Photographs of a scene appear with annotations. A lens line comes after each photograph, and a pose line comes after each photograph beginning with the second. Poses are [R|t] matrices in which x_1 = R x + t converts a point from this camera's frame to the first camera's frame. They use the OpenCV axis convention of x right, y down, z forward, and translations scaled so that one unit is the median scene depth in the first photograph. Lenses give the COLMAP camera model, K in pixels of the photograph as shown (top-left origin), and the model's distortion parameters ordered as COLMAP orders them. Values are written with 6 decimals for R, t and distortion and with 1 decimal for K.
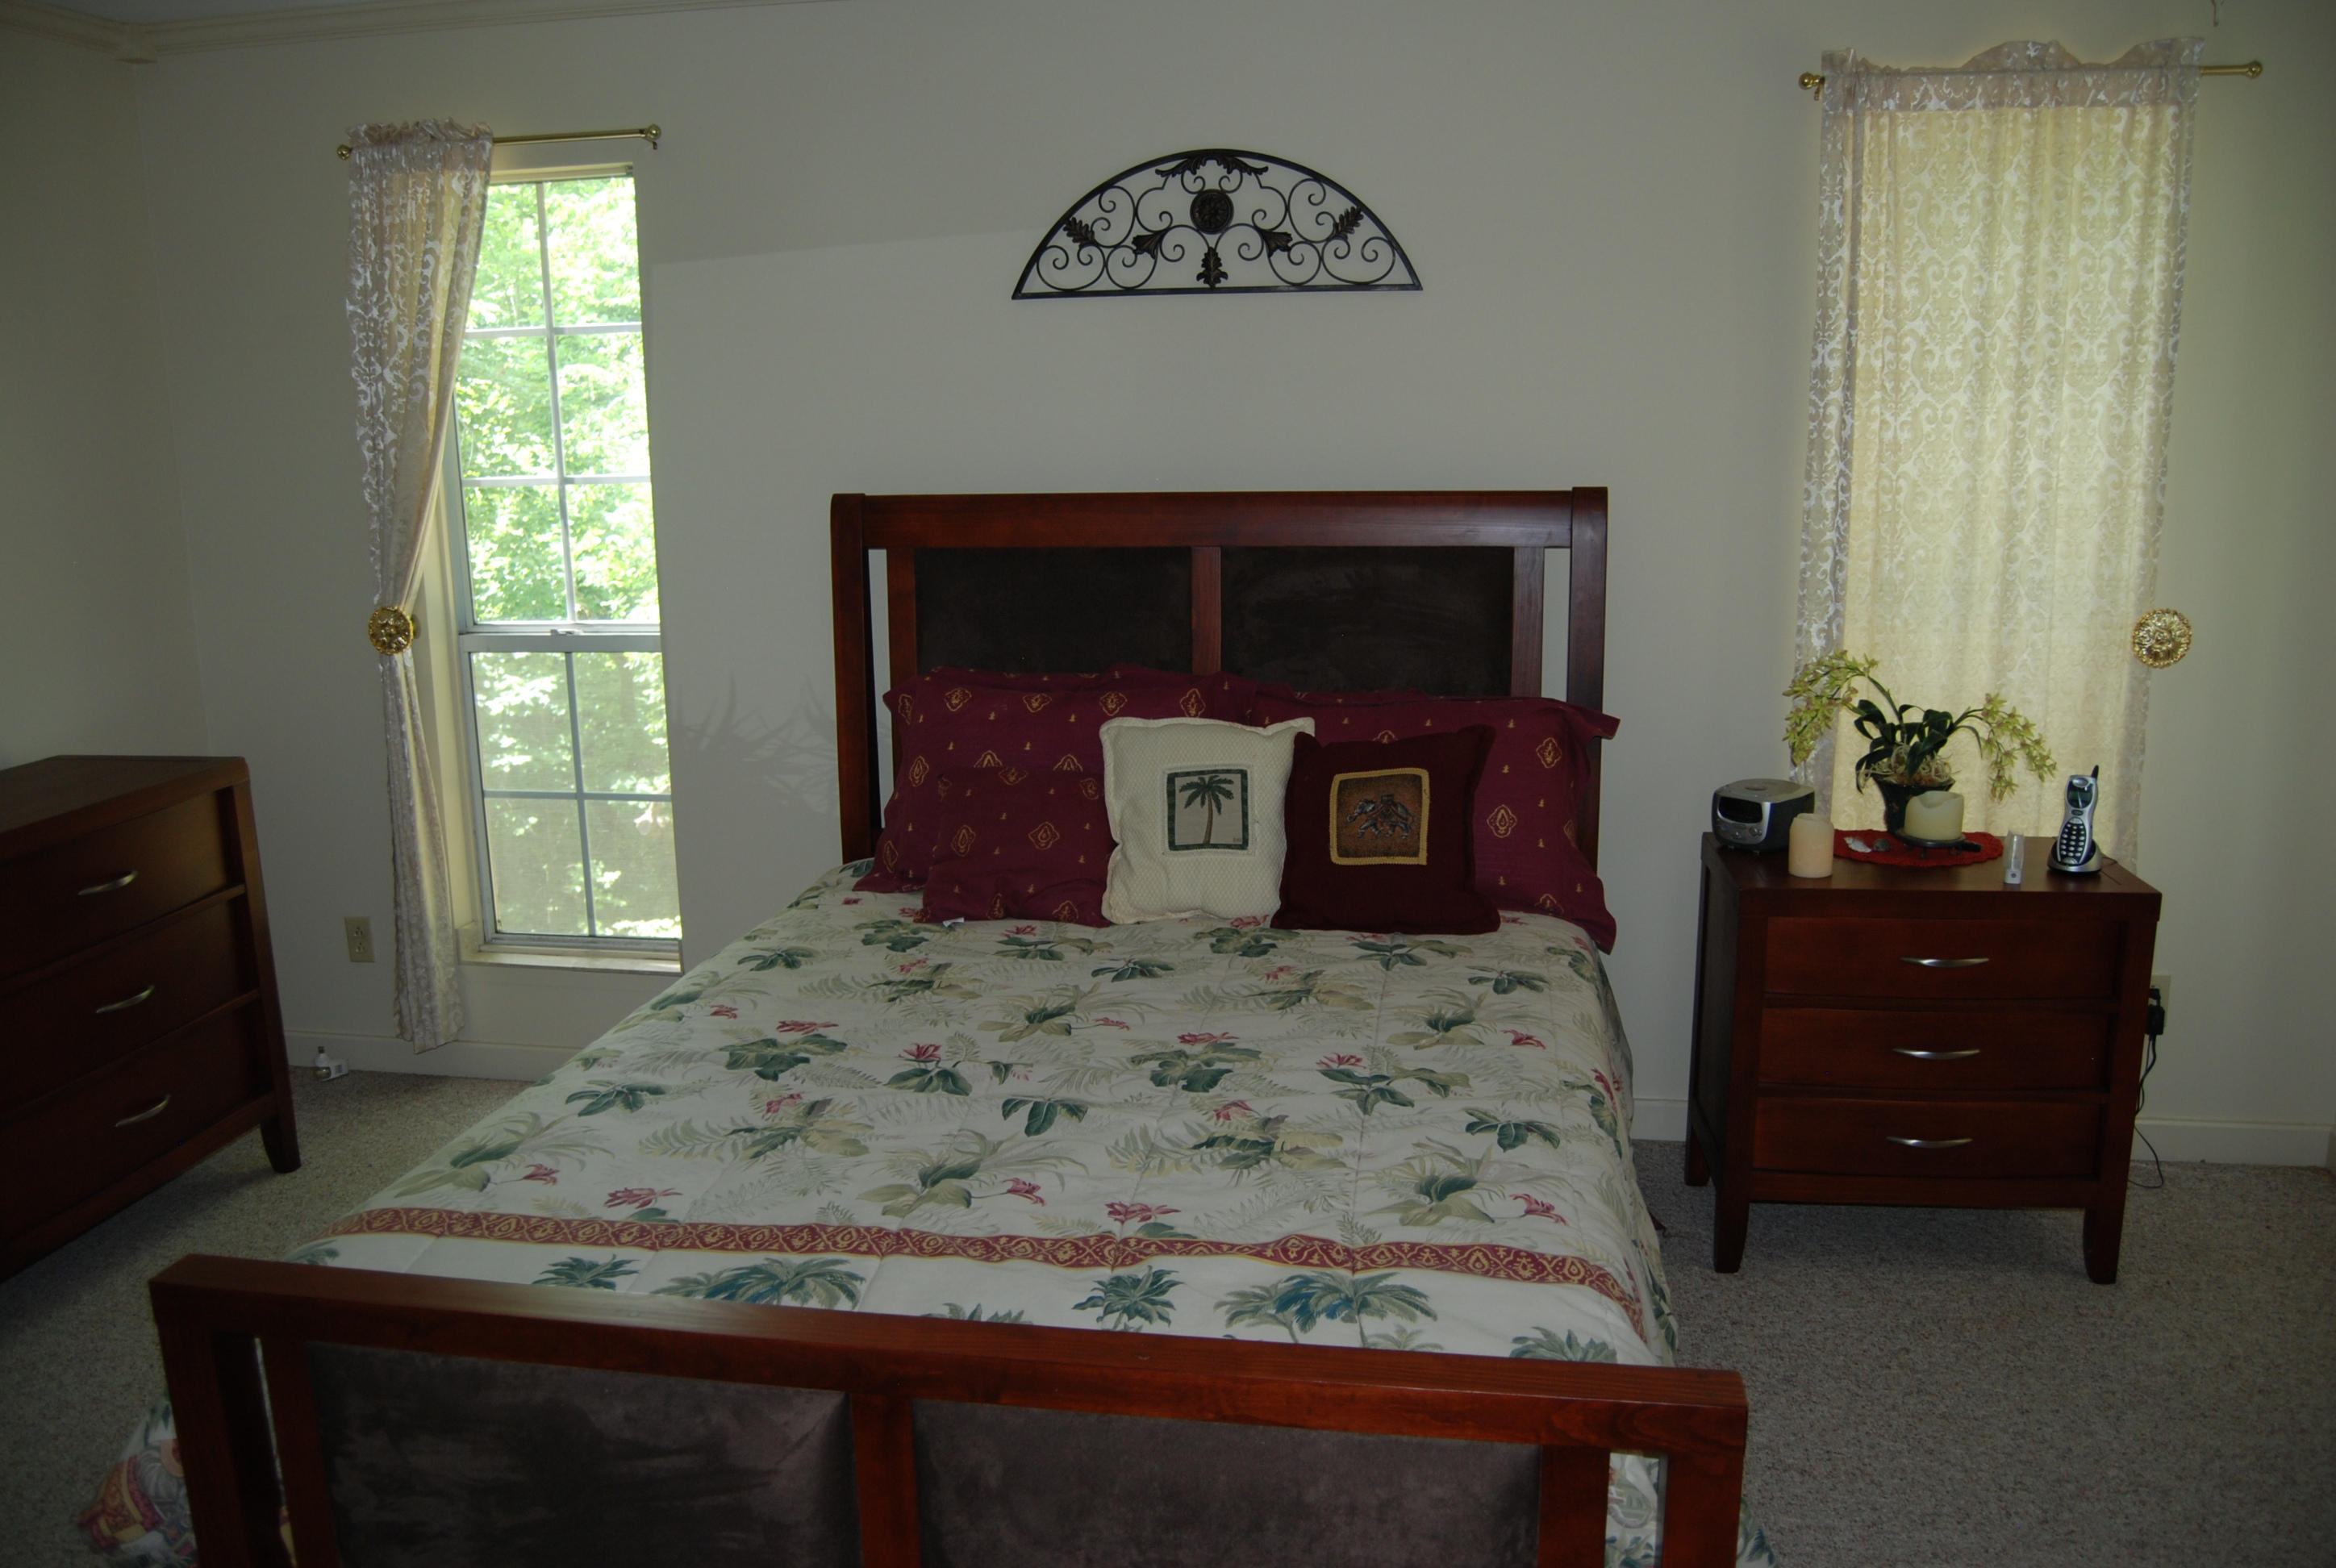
lens RADIAL K [[1837.4, 0, 1168.0], [0, 1837.4, 784.0], [0, 0, 1]] dist [-0.096477, 0.036407]
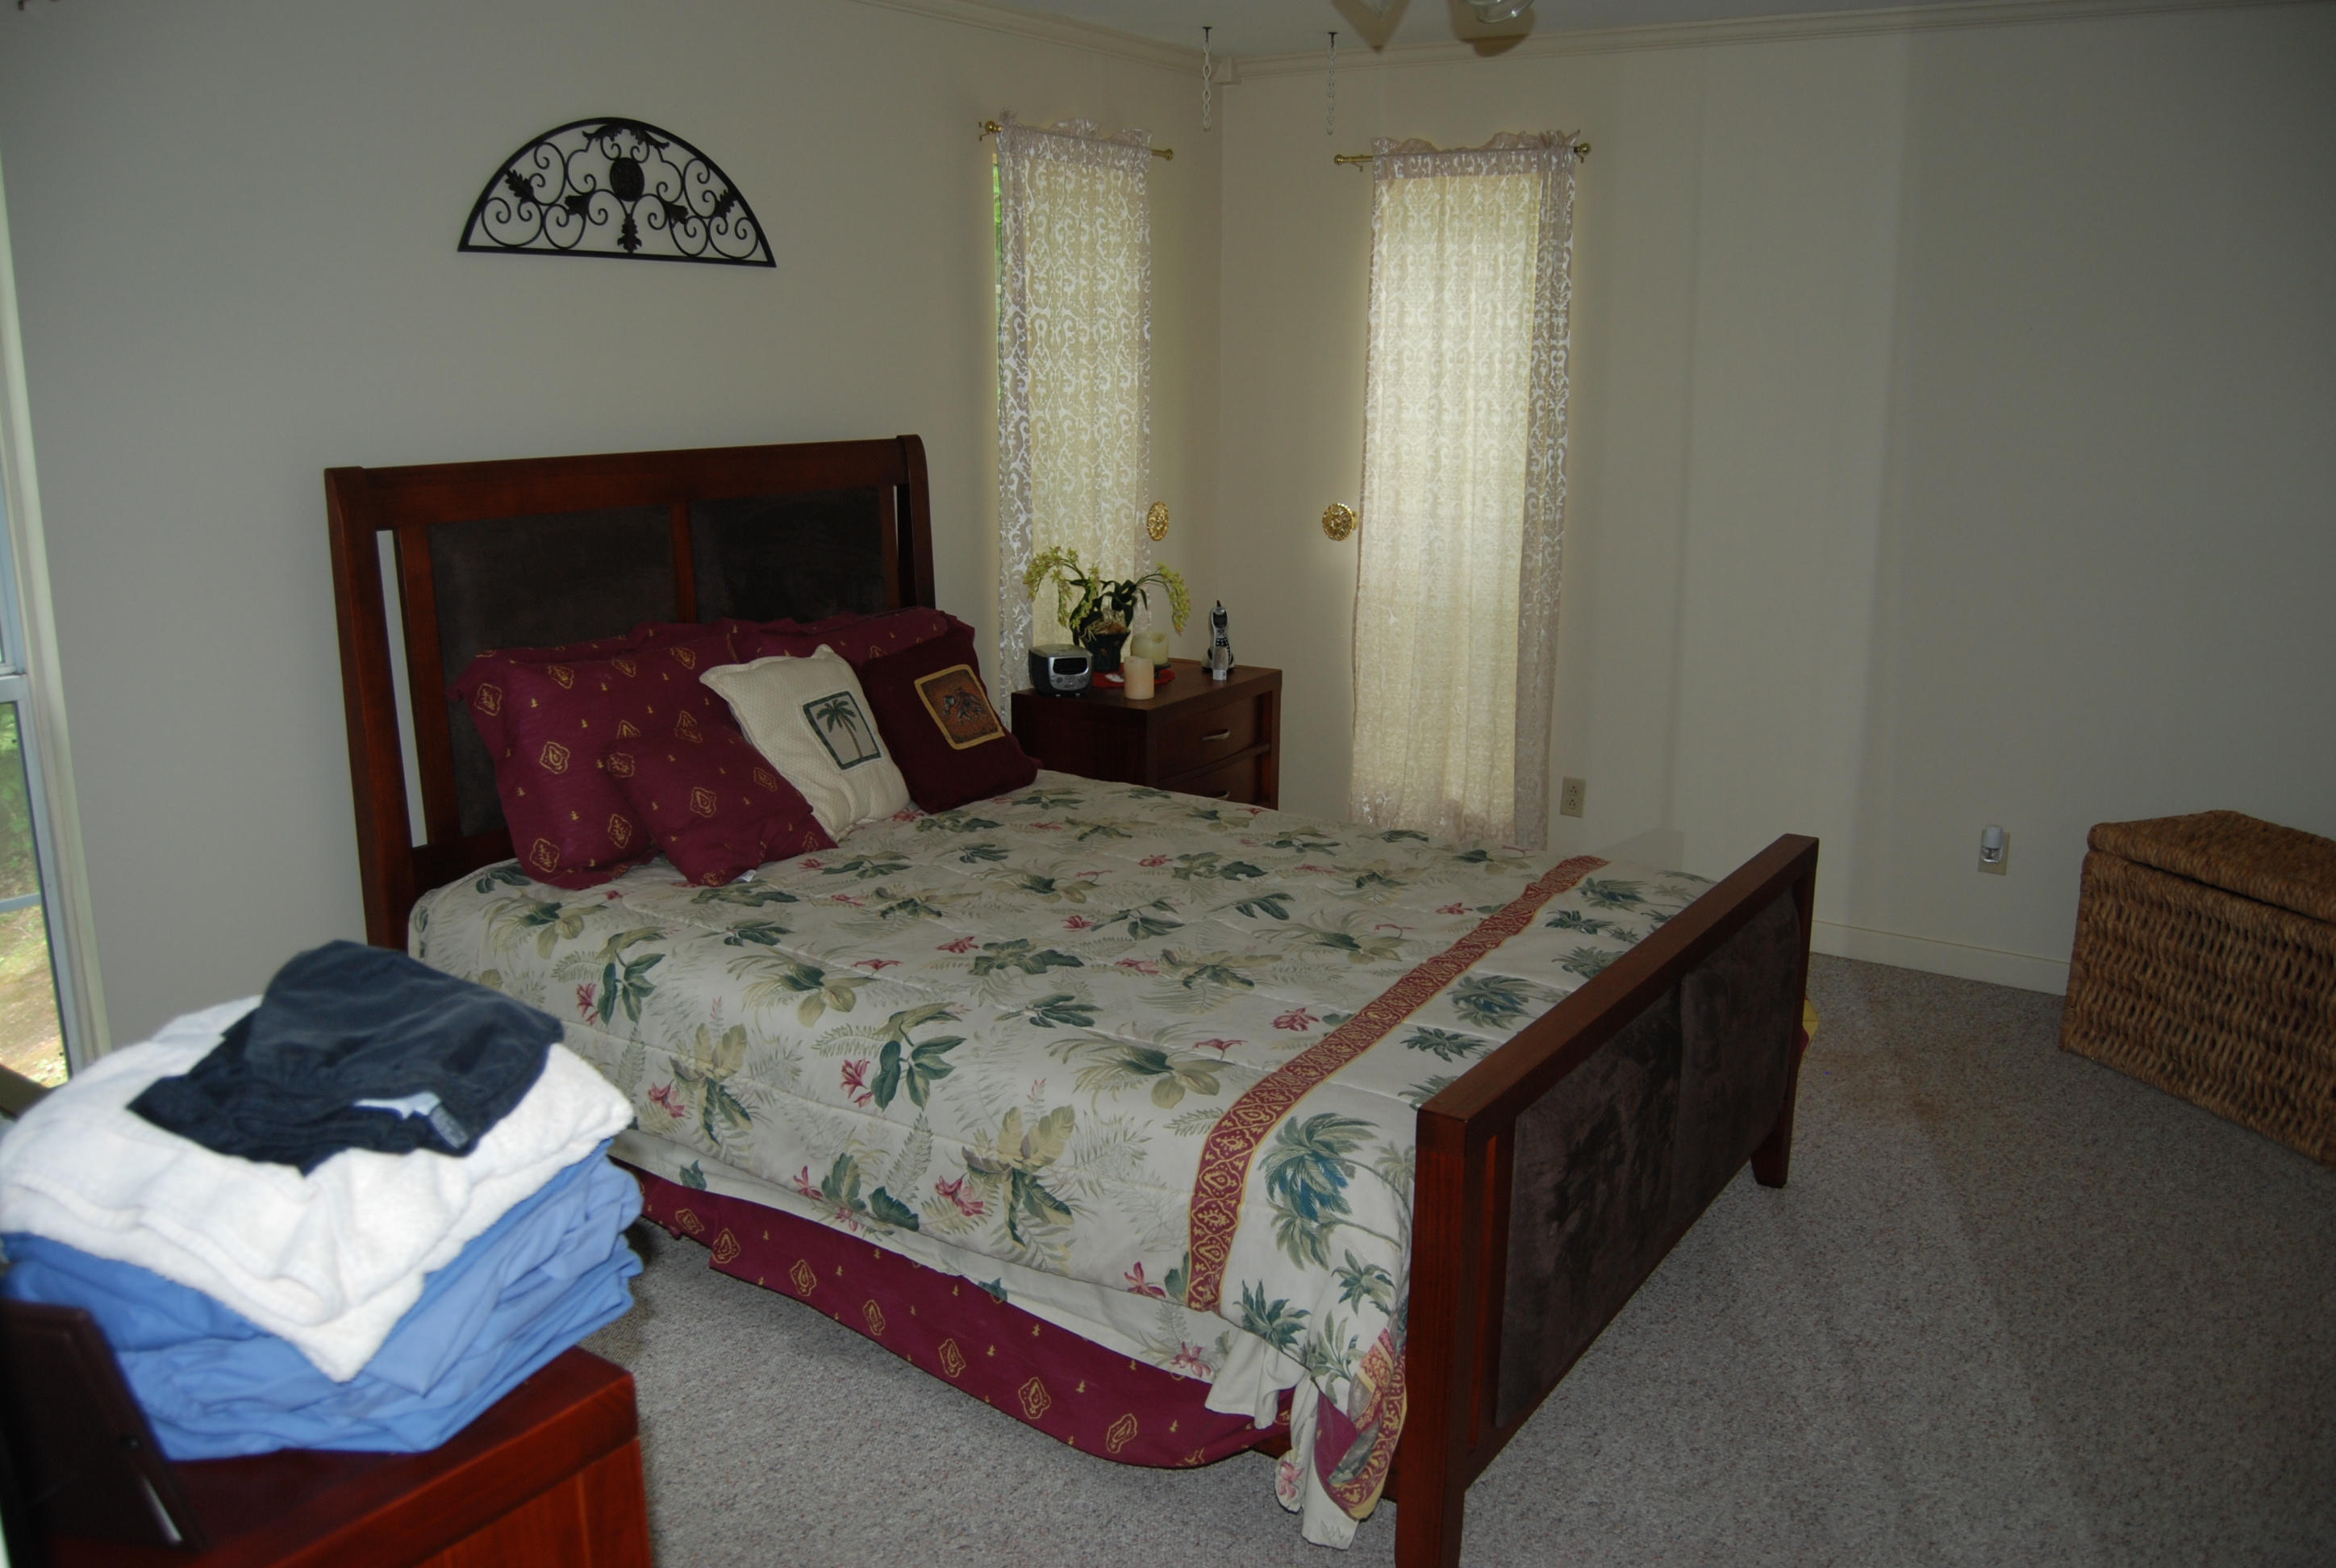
lens RADIAL K [[1837.4, 0, 1168.0], [0, 1837.4, 784.0], [0, 0, 1]] dist [-0.096477, 0.036407]
pose [[0.401287, -0.188921, 0.896257, -0.838503], [0.169895, 0.976870, 0.129846, -0.060259], [-0.900058, 0.100164, 0.424102, 0.325114]]
